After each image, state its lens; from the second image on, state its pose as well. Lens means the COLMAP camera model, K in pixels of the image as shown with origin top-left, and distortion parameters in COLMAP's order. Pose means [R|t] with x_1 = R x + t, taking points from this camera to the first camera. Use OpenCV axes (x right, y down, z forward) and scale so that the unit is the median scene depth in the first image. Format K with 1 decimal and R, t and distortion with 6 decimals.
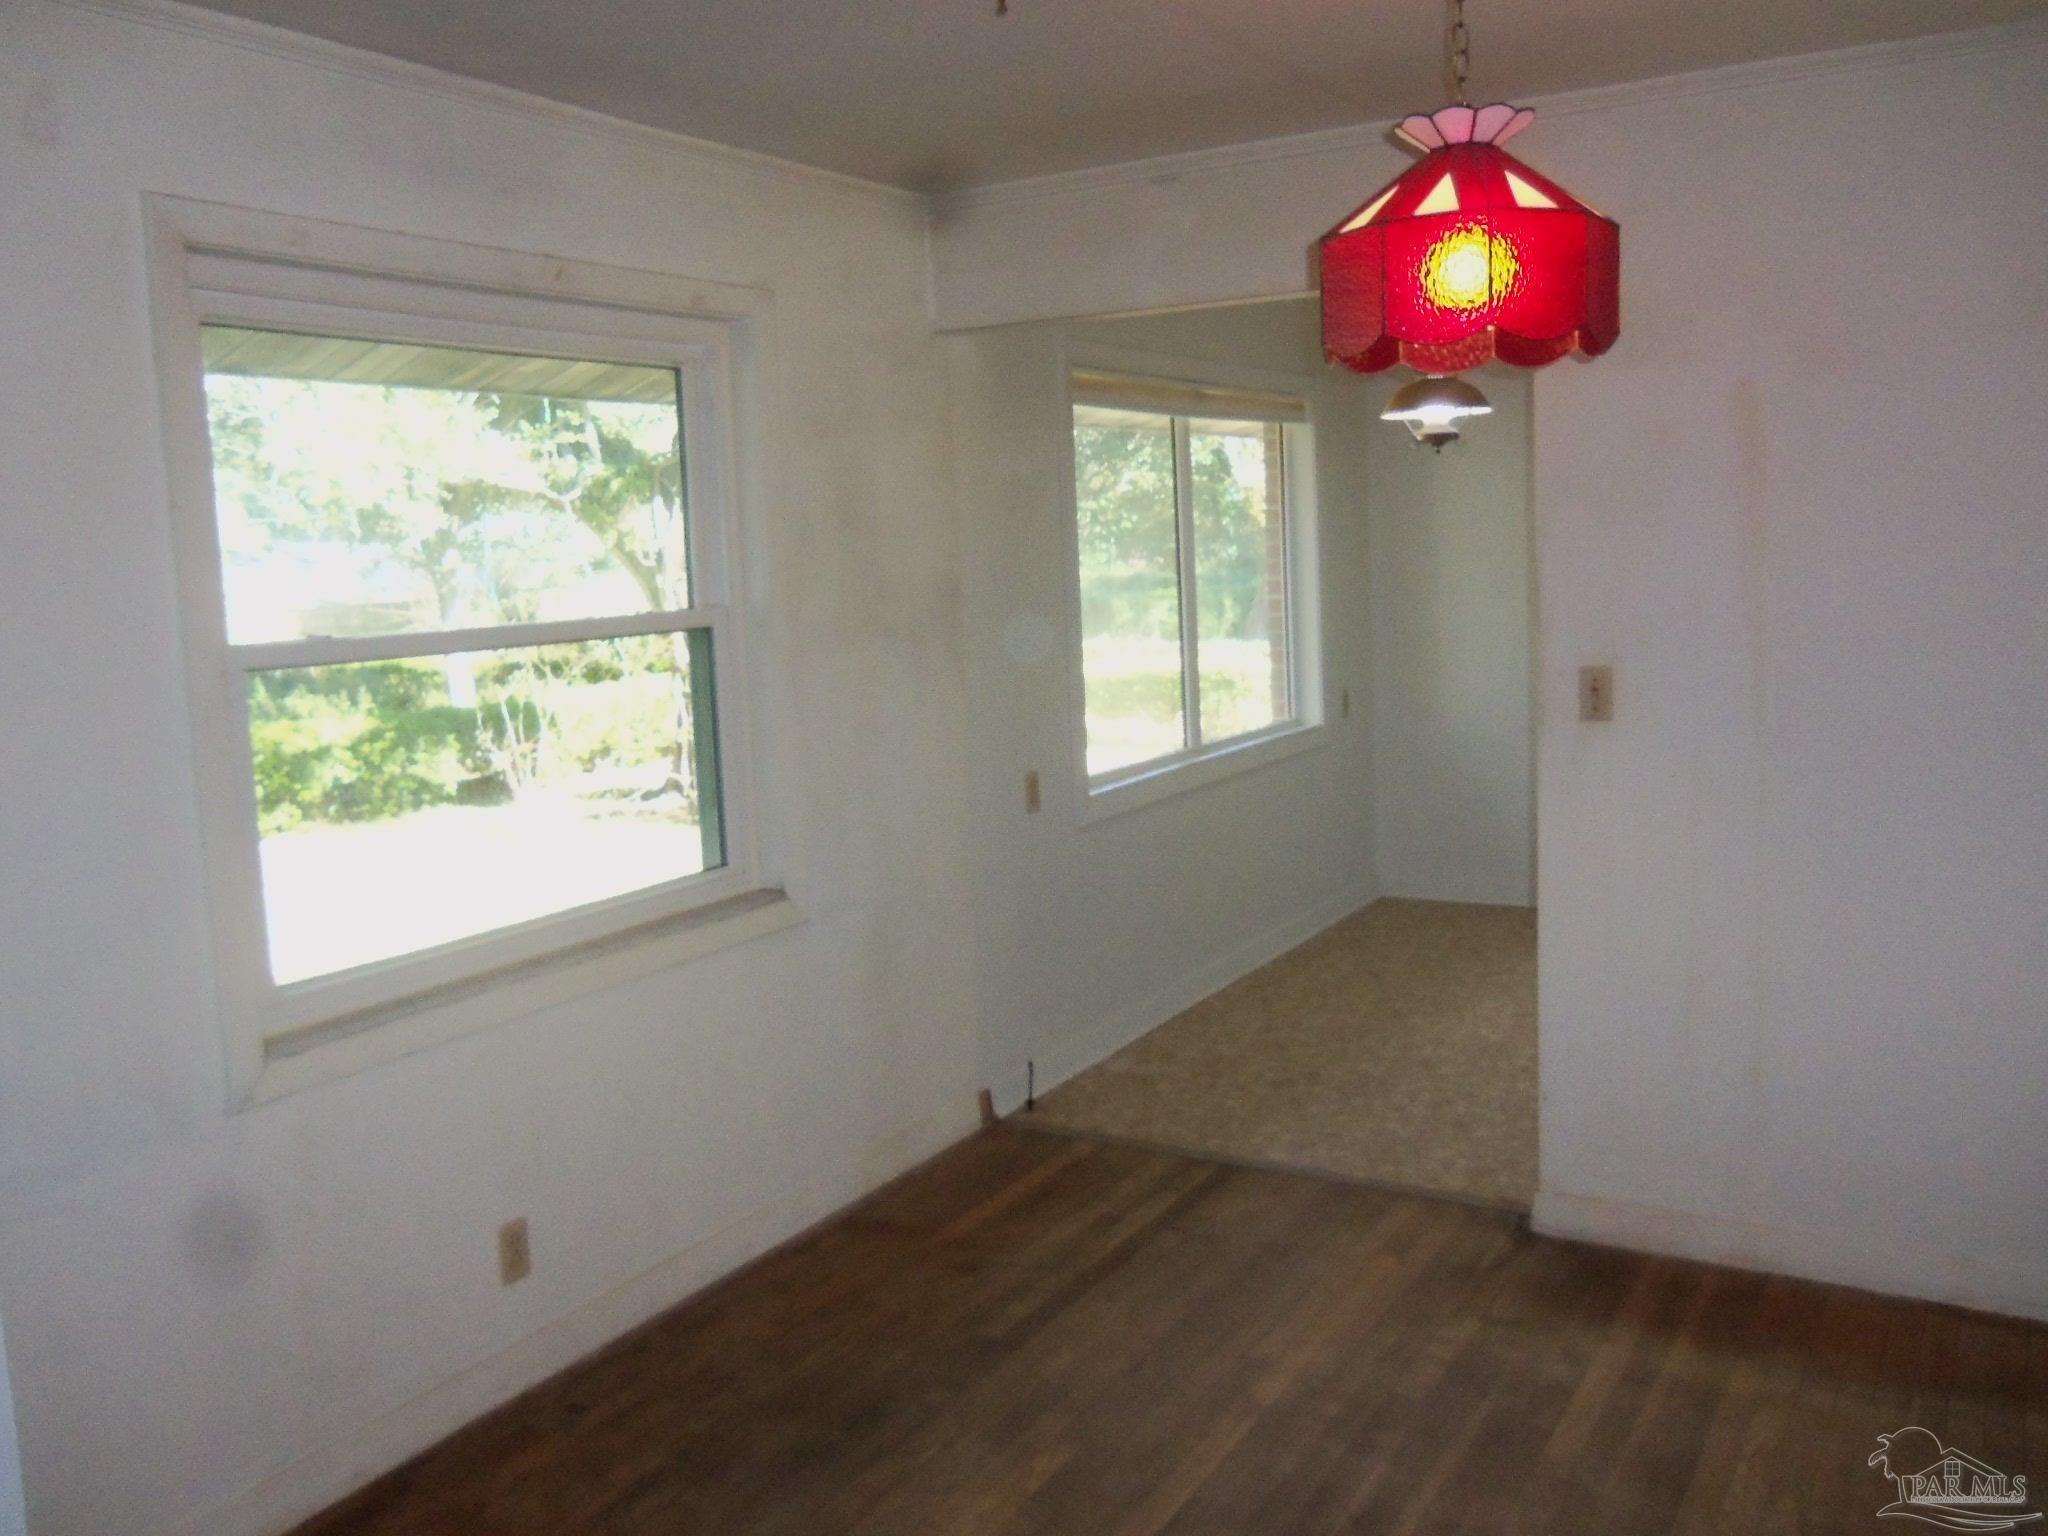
lens RADIAL K [[1734.7, 0, 977.8], [0, 1734.7, 755.5], [0, 0, 1]] dist [-0.001386, -0.001282]
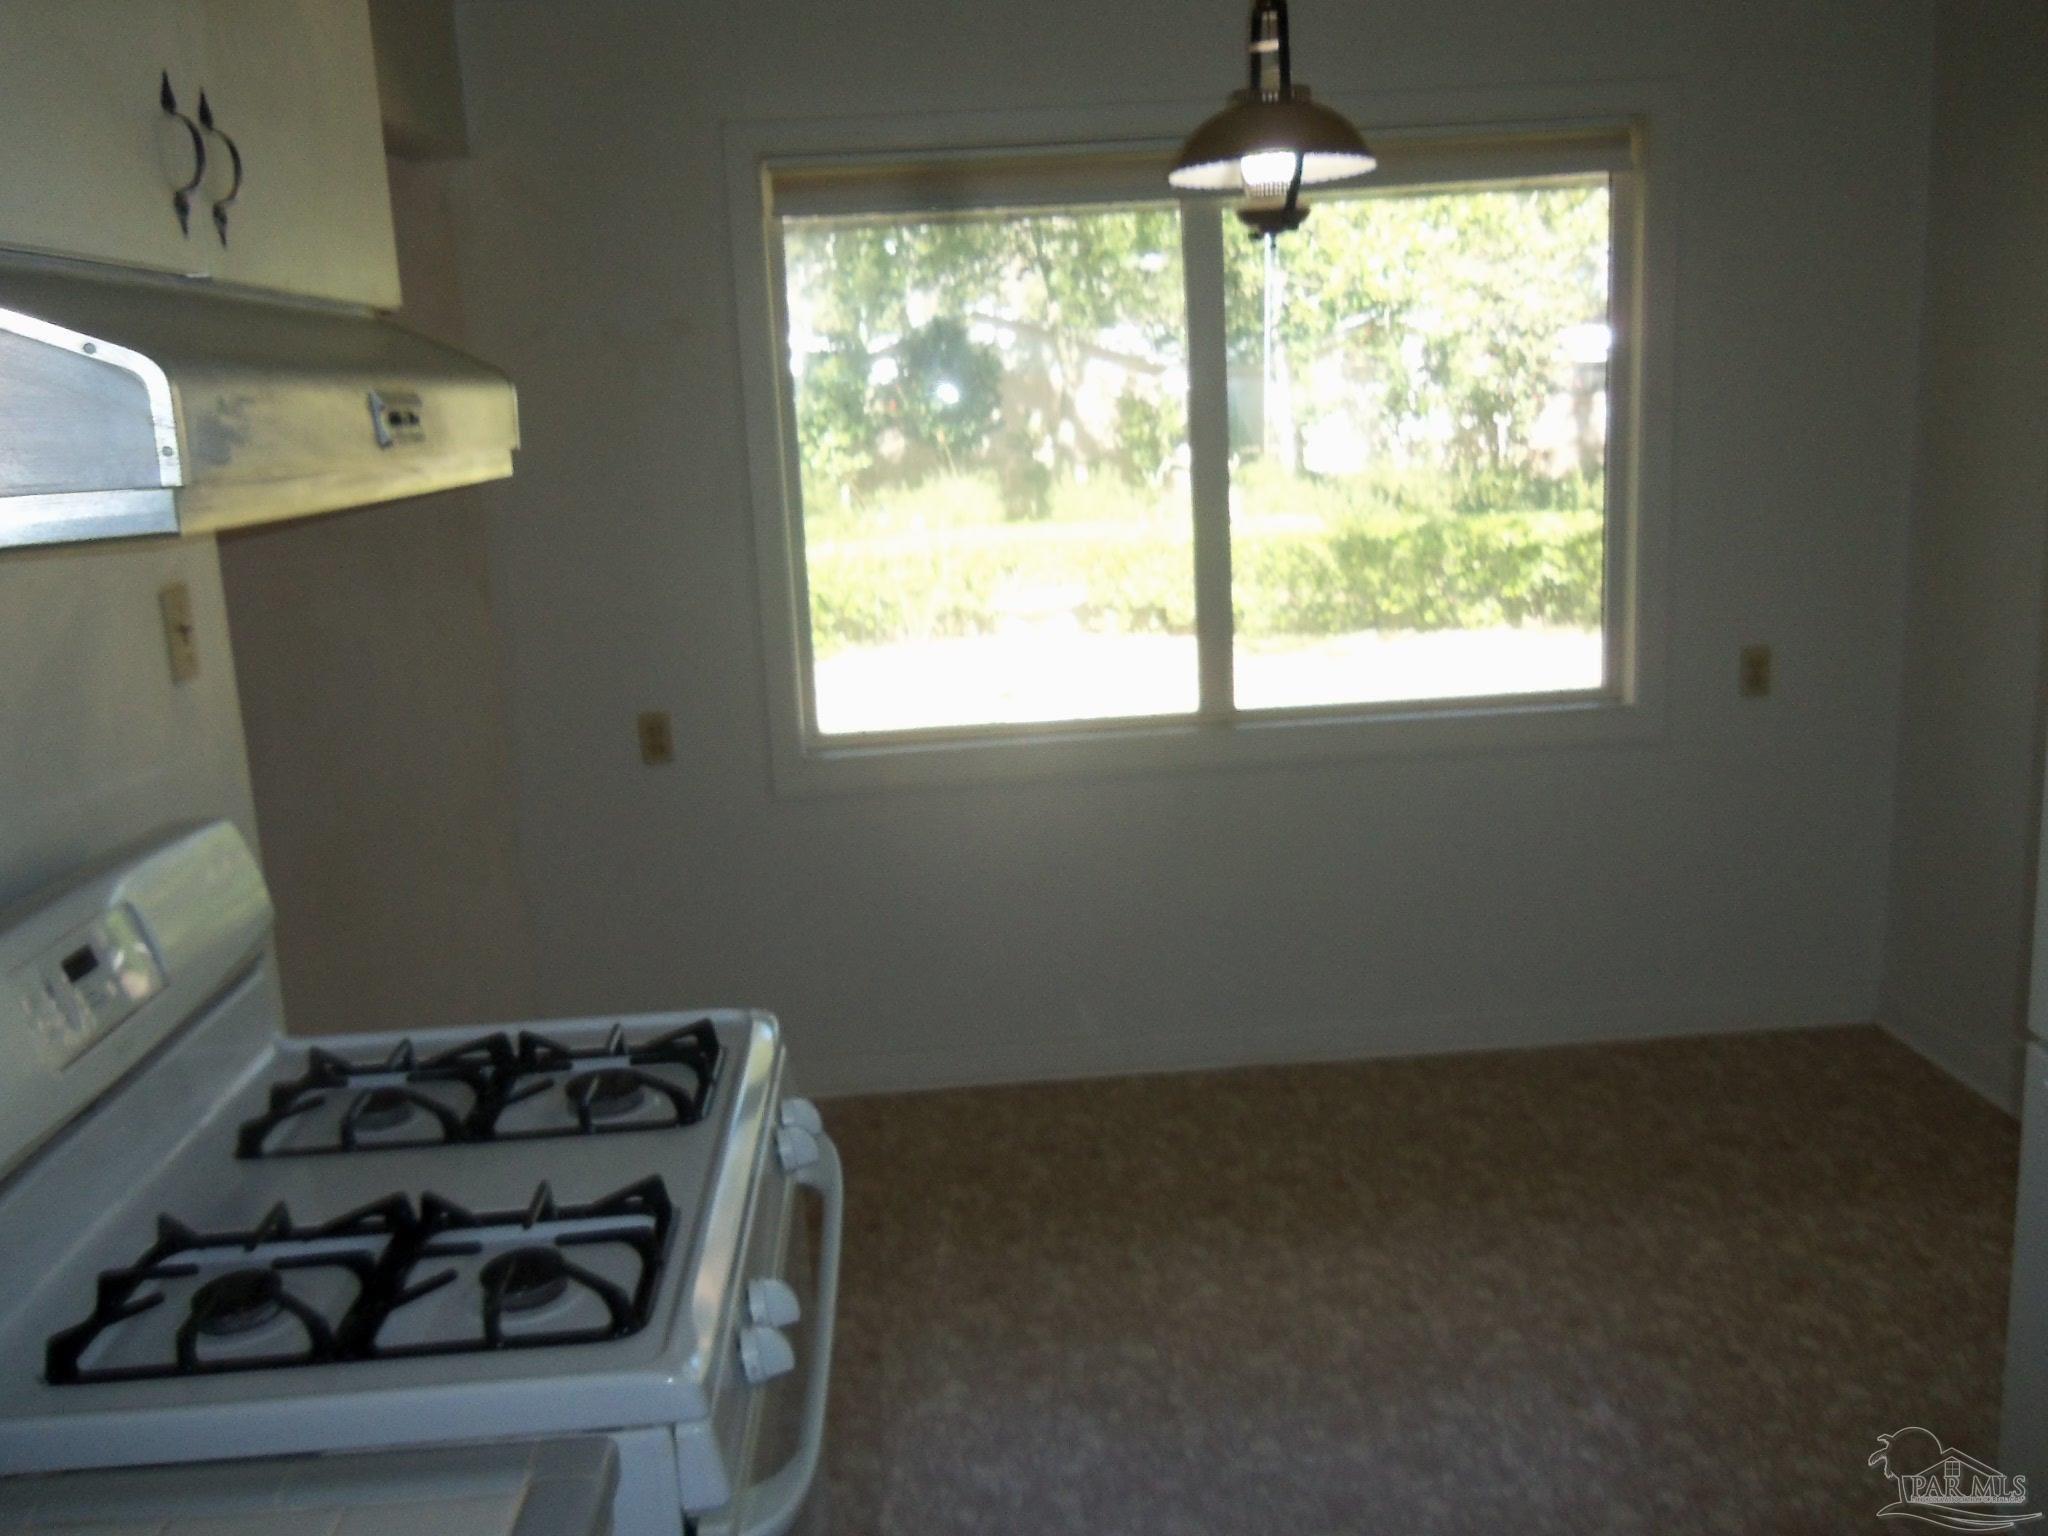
lens RADIAL K [[1638.4, 0, 1024.0], [0, 1638.4, 768.0], [0, 0, 1]] dist [-0.004338, -0.001706]
pose [[0.588906, 0.195152, -0.784287, 0.211402], [-0.074357, 0.979377, 0.187862, -0.034759], [0.804774, -0.052316, 0.591272, 0.209649]]
